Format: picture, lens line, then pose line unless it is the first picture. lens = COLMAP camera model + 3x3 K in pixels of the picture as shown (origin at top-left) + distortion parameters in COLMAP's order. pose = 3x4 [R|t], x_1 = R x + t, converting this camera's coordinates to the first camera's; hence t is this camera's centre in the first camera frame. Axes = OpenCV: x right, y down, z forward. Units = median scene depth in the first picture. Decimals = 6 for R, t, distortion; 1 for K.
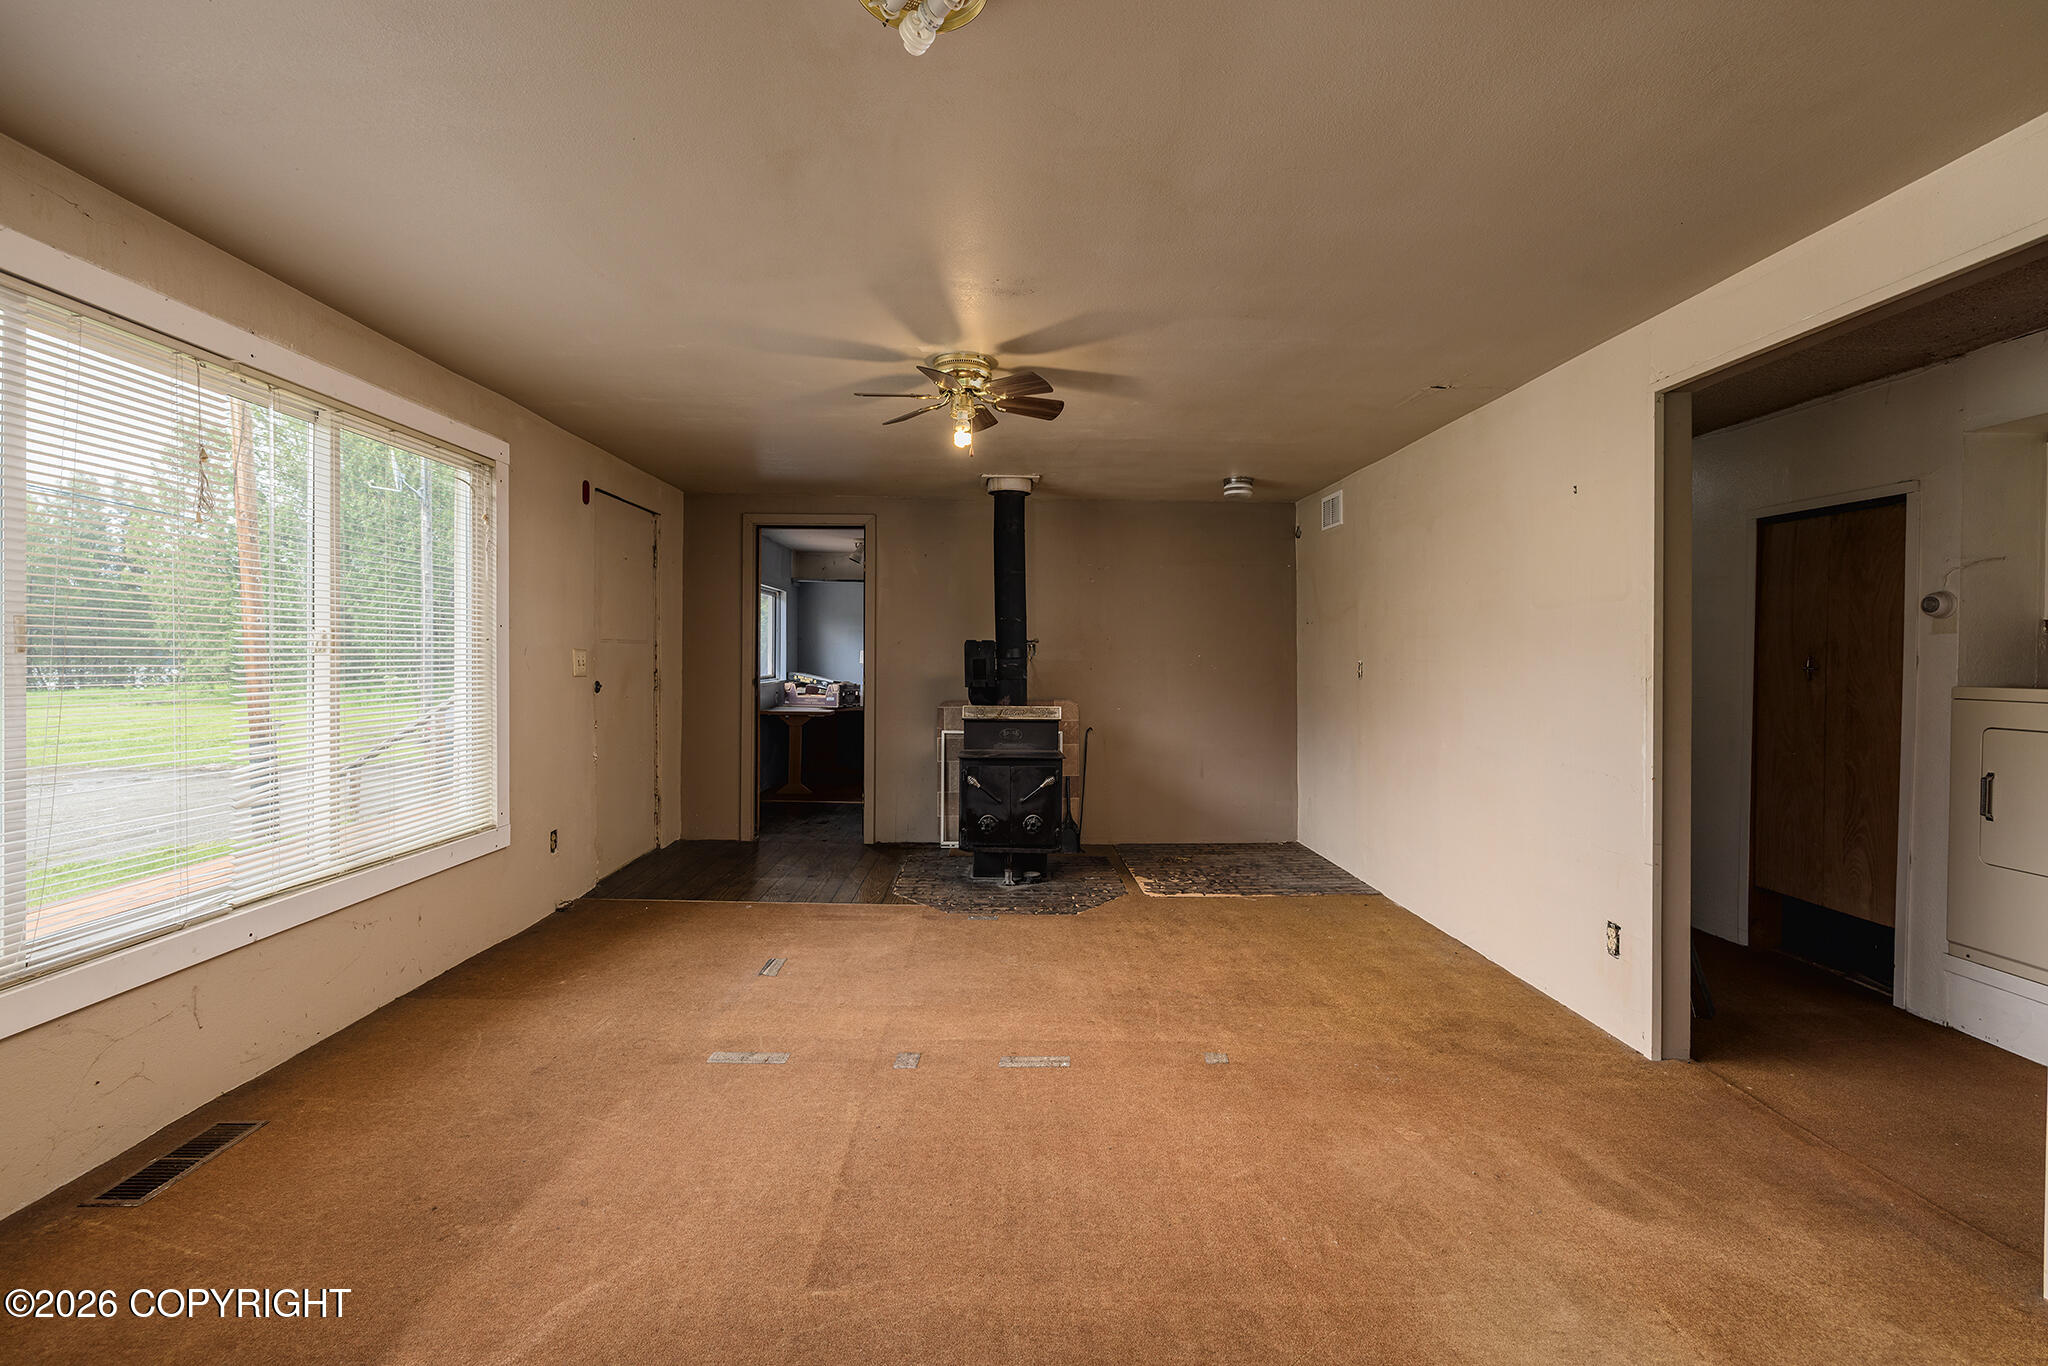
lens RADIAL K [[874.3, 0, 1010.6], [0, 874.3, 664.7], [0, 0, 1]] dist [0.003231, 0.000750]
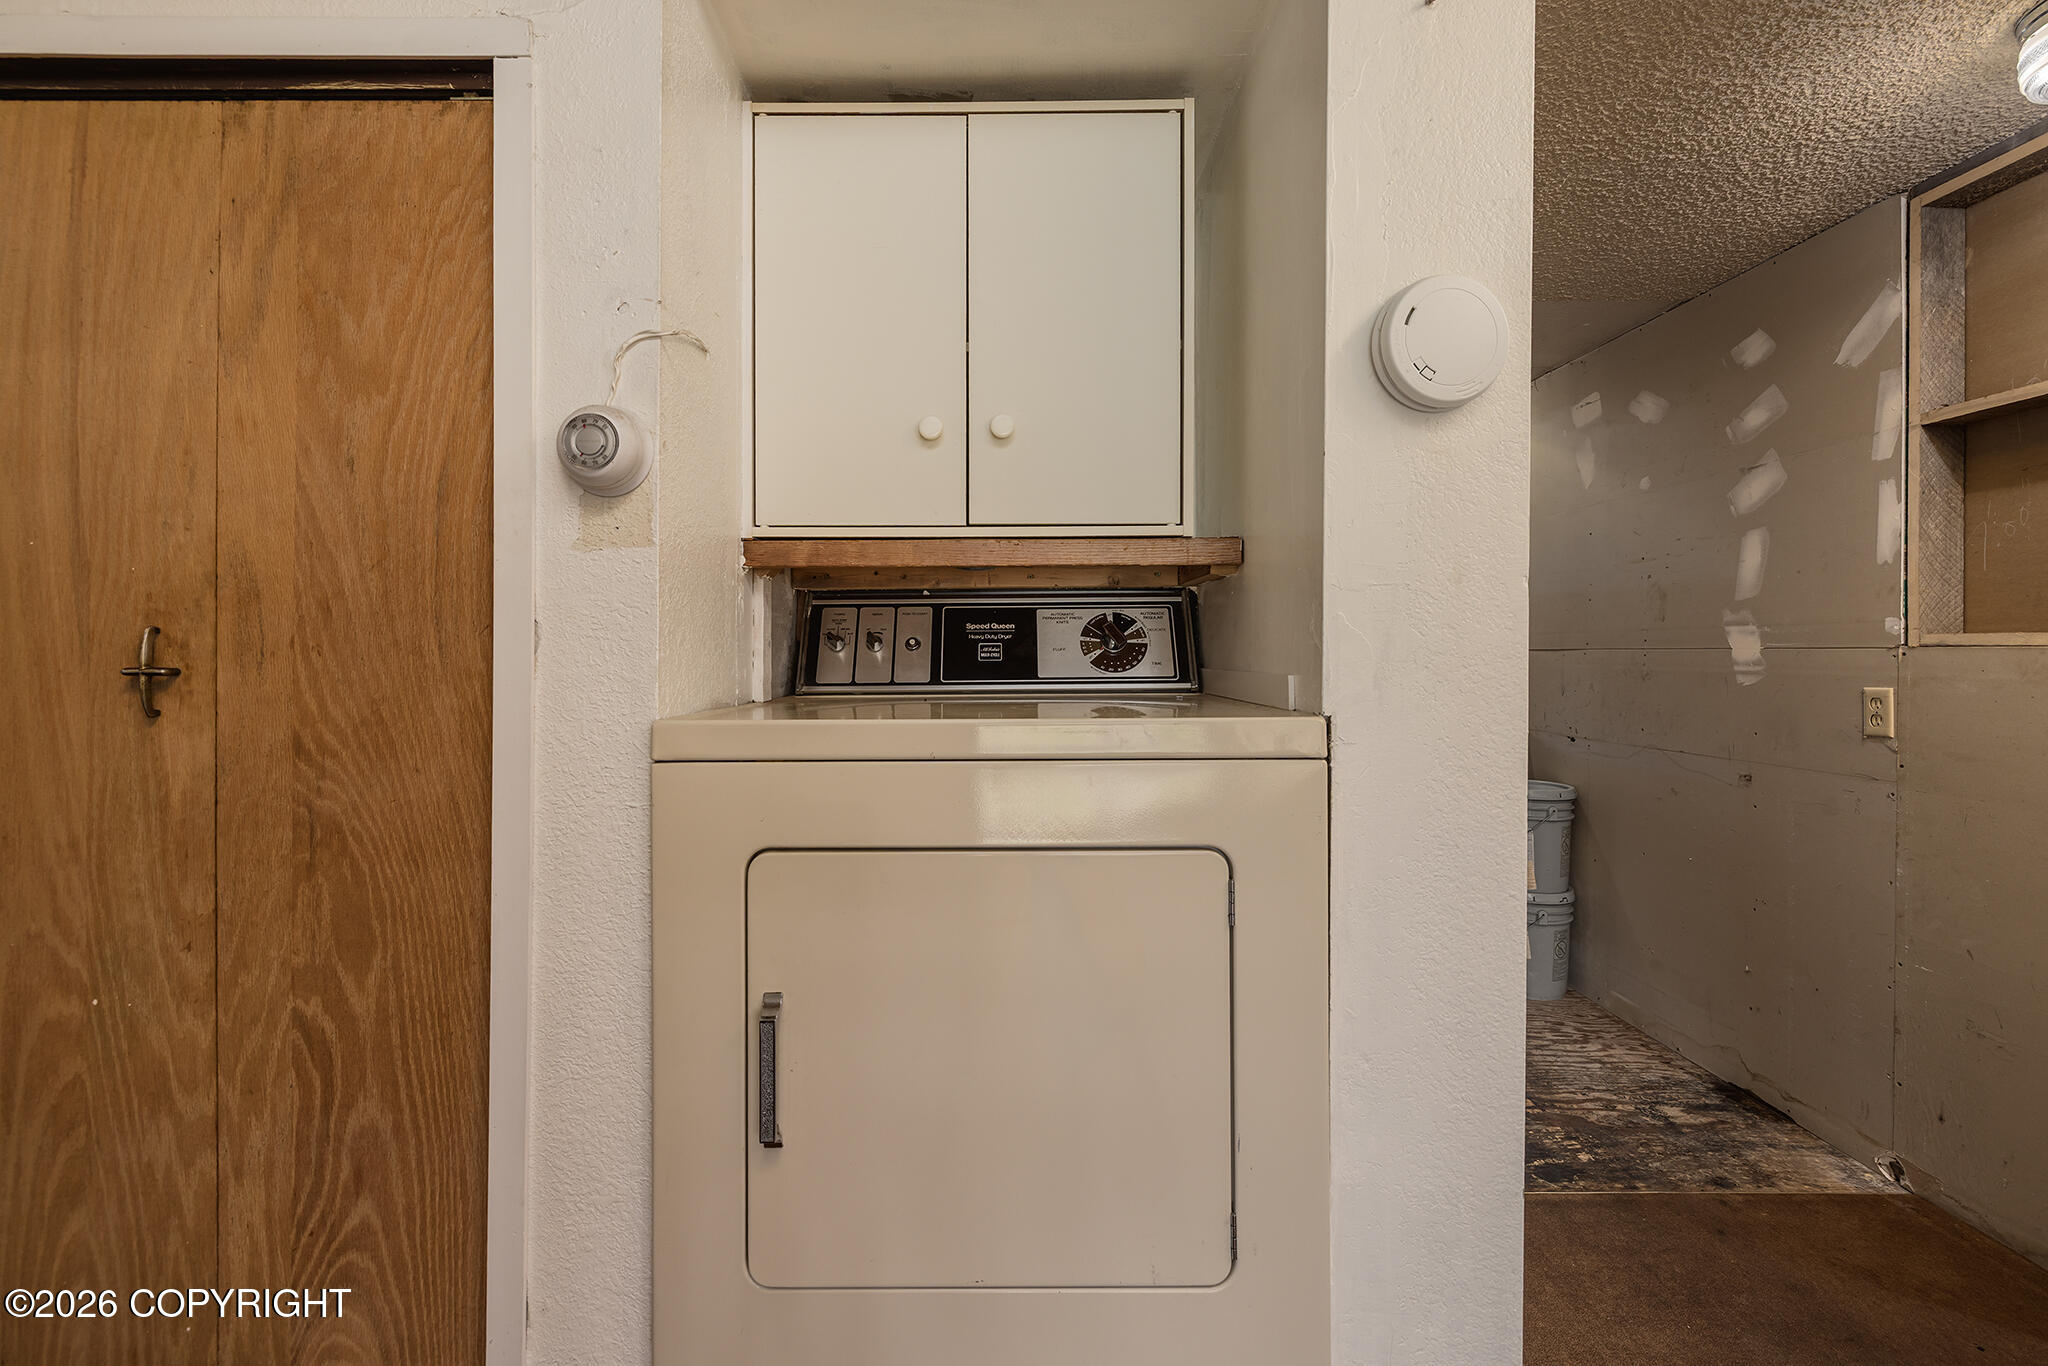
lens RADIAL K [[874.3, 0, 1022.3], [0, 874.3, 681.2], [0, 0, 1]] dist [0.003231, 0.000750]
pose [[0.023439, -0.014272, 0.999623, 0.734911], [0.008093, 0.999868, 0.014086, 0.006702], [-0.999693, 0.007759, 0.023551, 0.822084]]
